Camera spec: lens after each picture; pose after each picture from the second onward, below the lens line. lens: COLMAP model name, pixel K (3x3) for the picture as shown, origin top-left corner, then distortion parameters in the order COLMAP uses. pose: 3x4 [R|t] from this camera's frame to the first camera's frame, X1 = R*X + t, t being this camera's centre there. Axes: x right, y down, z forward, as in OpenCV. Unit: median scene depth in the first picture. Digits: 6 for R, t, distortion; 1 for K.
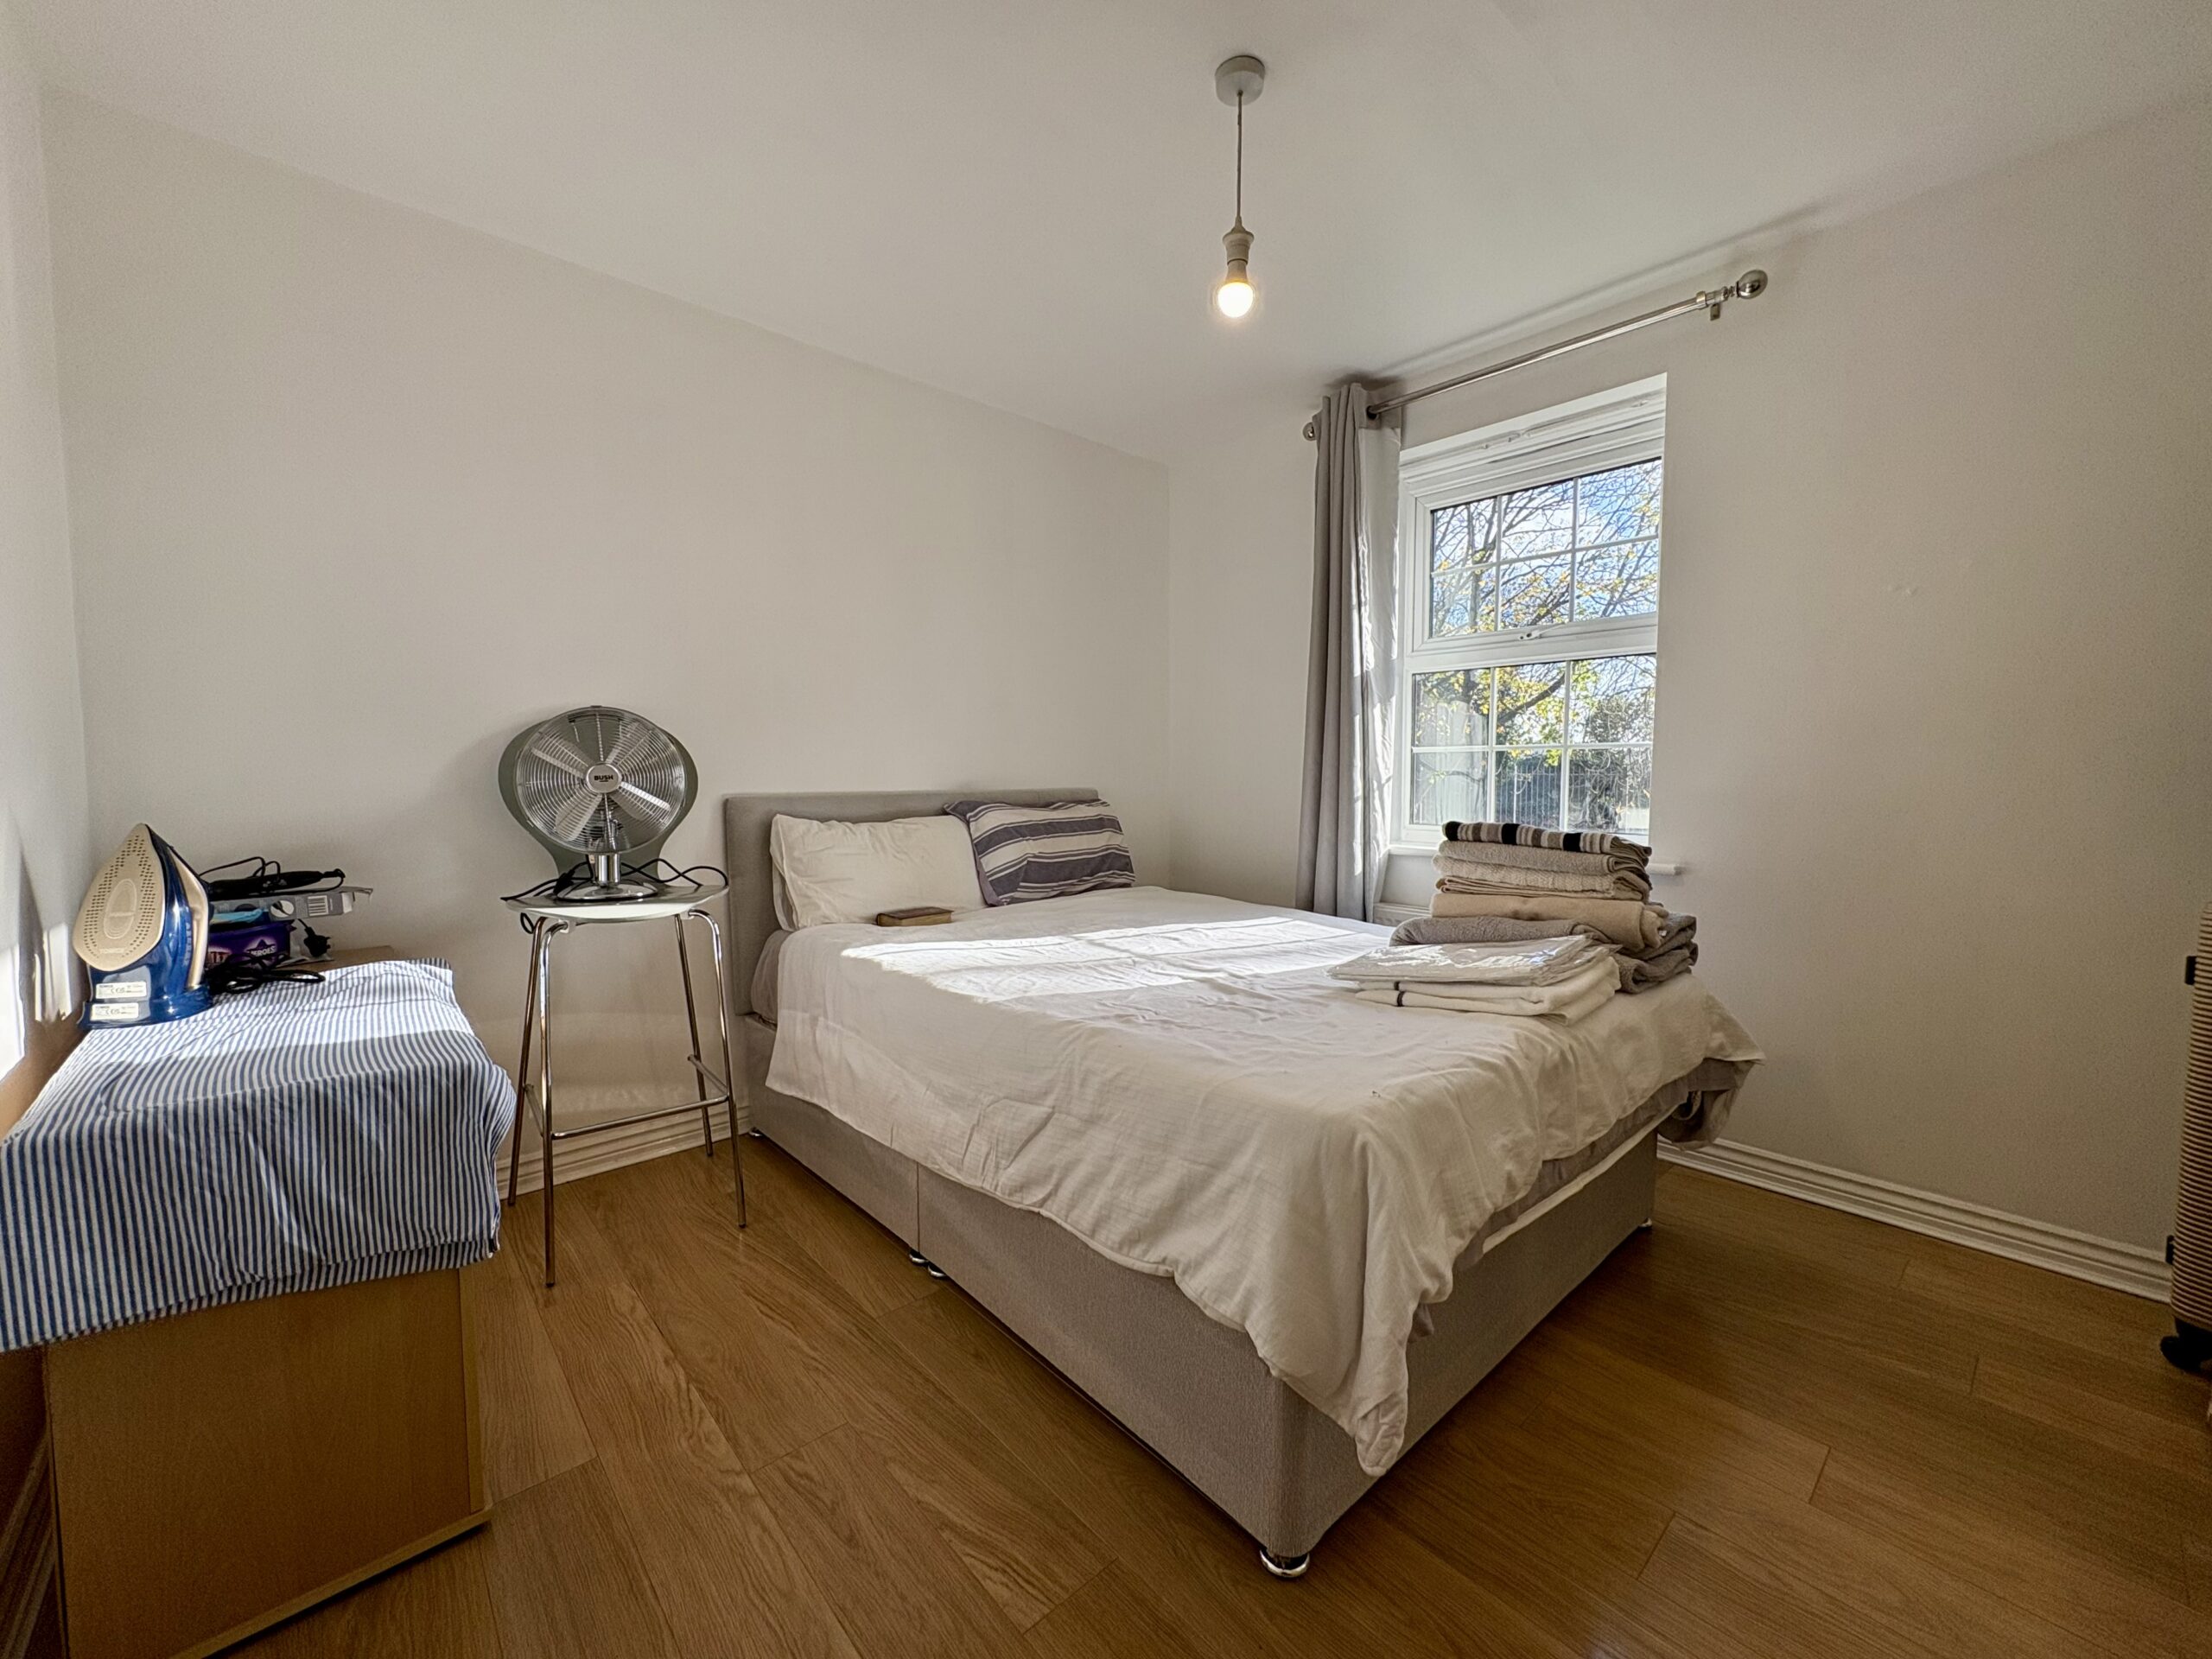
lens RADIAL K [[878.5, 0, 1105.9], [0, 878.5, 823.0], [0, 0, 1]] dist [-0.001603, -0.000203]
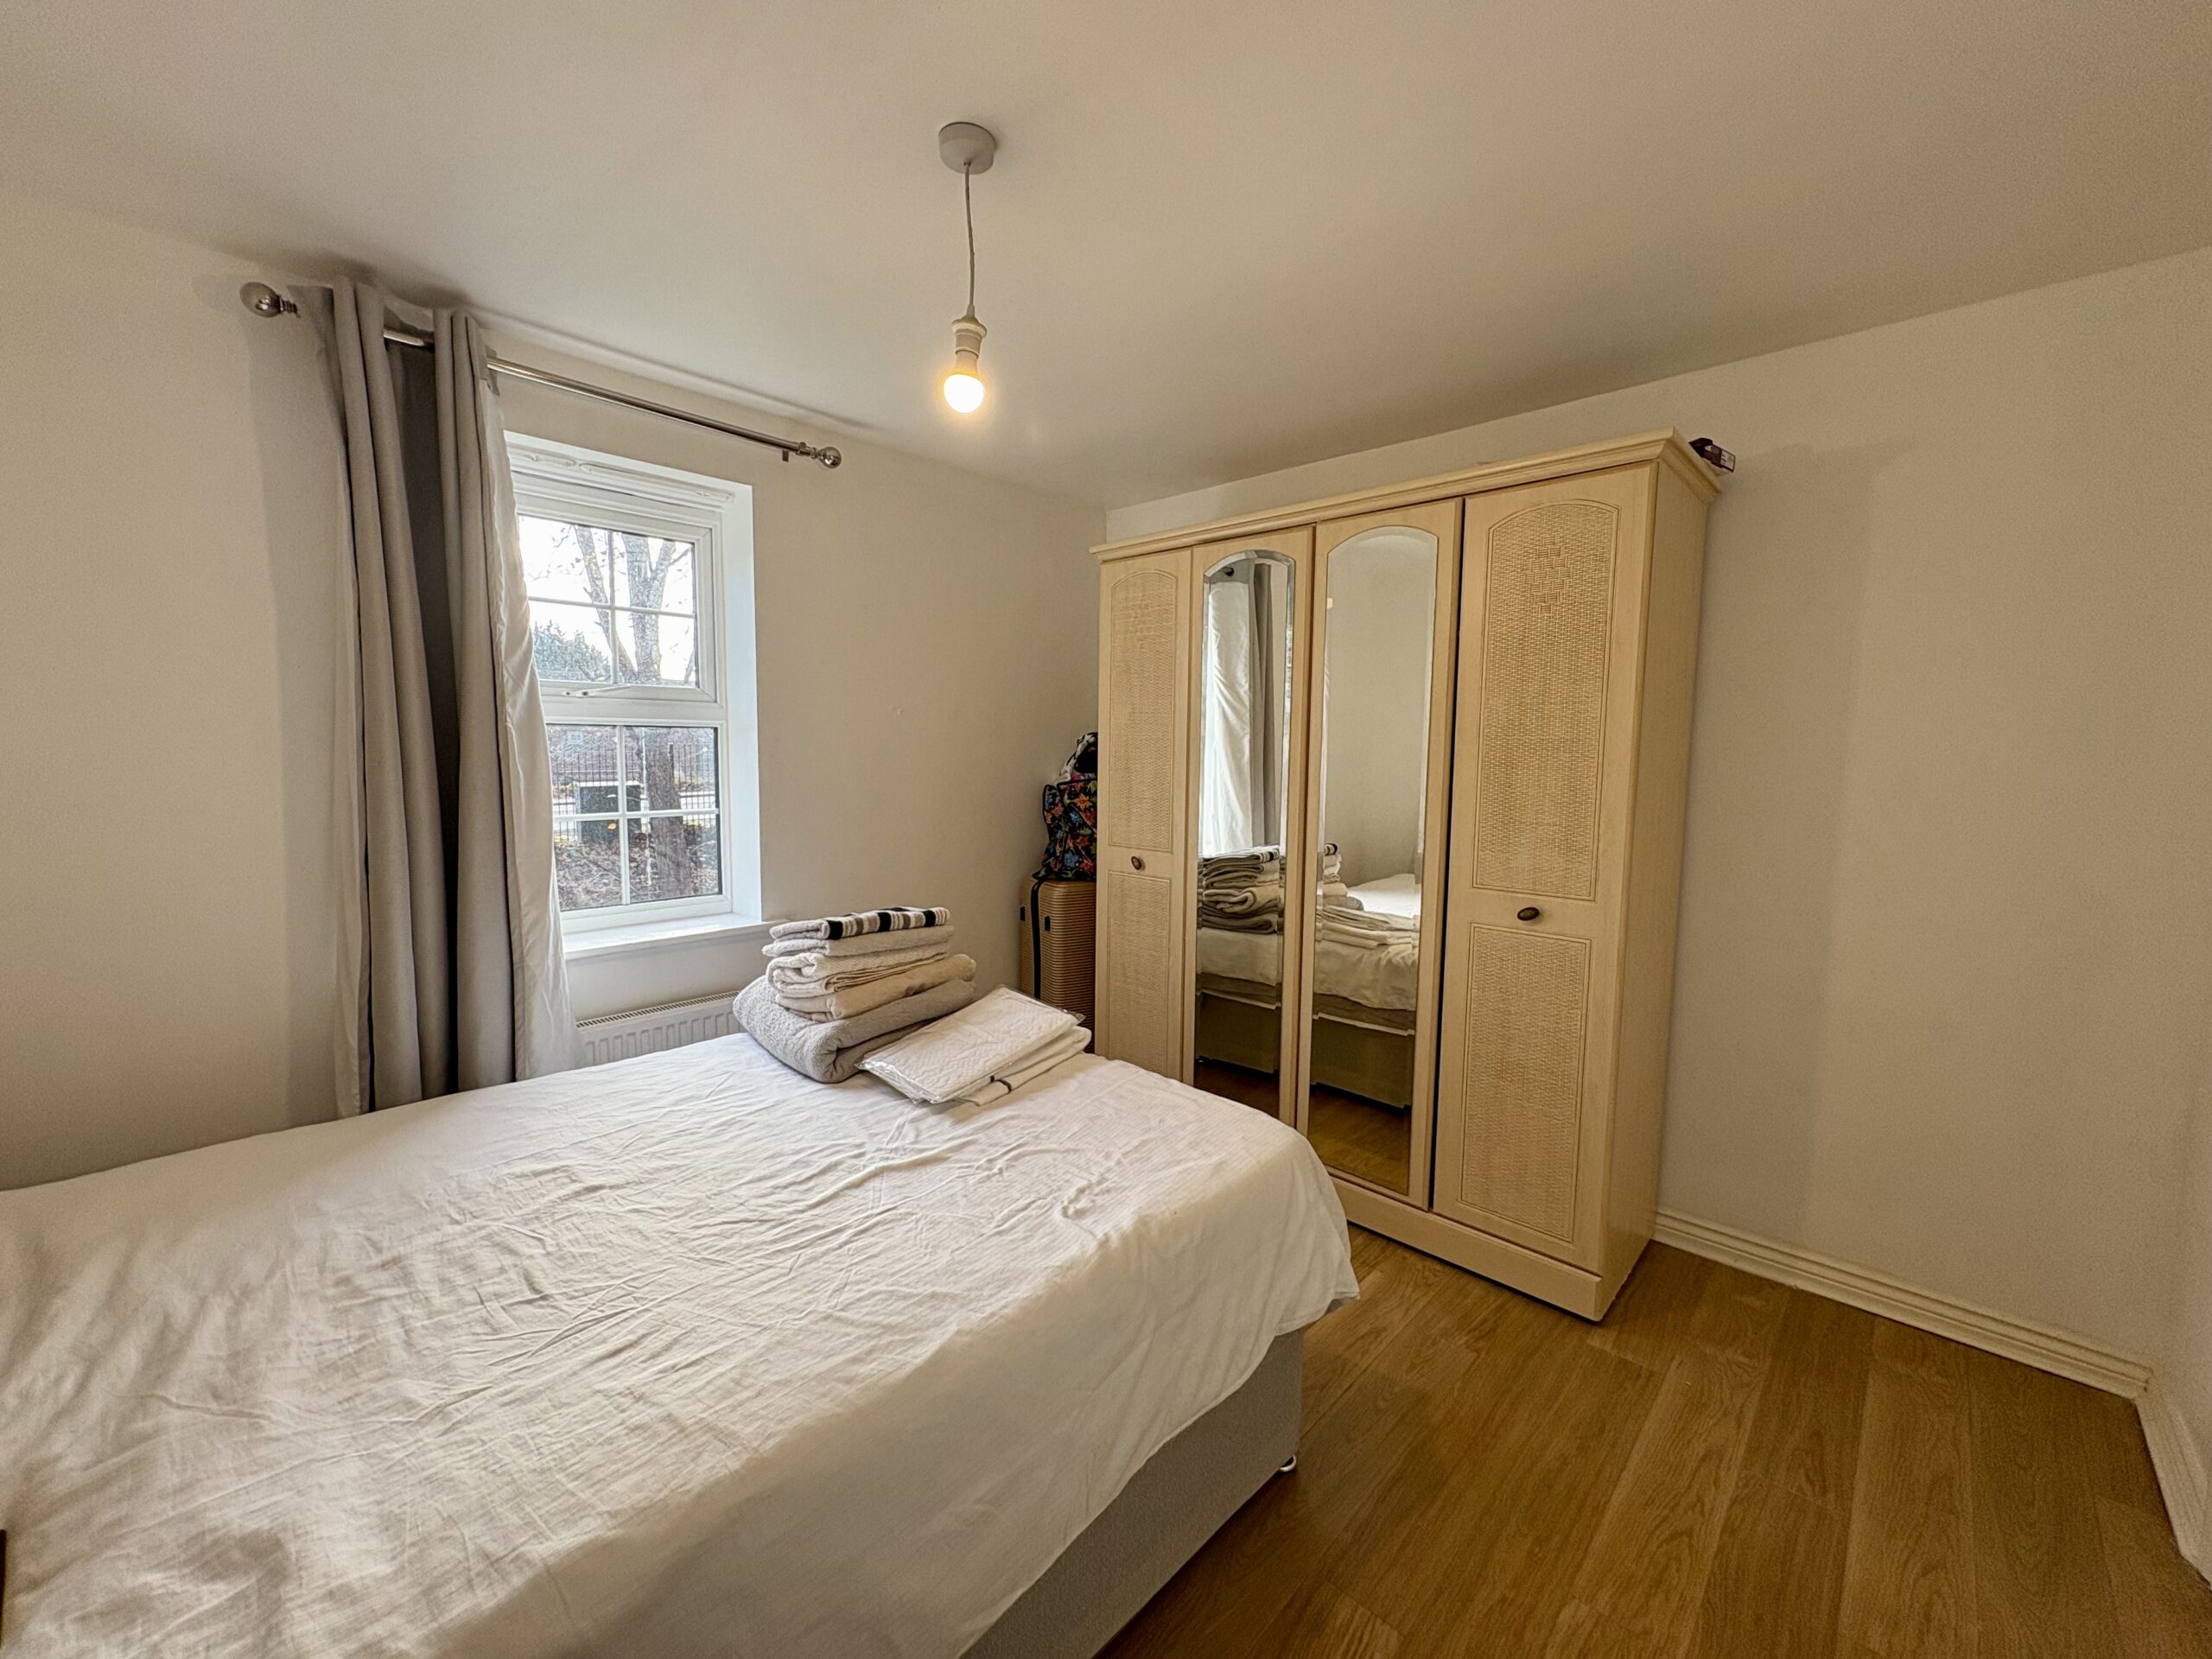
lens RADIAL K [[878.5, 0, 1105.9], [0, 878.5, 823.0], [0, 0, 1]] dist [-0.001603, -0.000203]
pose [[-0.082877, -0.083916, 0.993020, -0.779034], [0.047595, 0.994978, 0.088053, -0.233495], [-0.995423, 0.054561, -0.078467, 0.946748]]
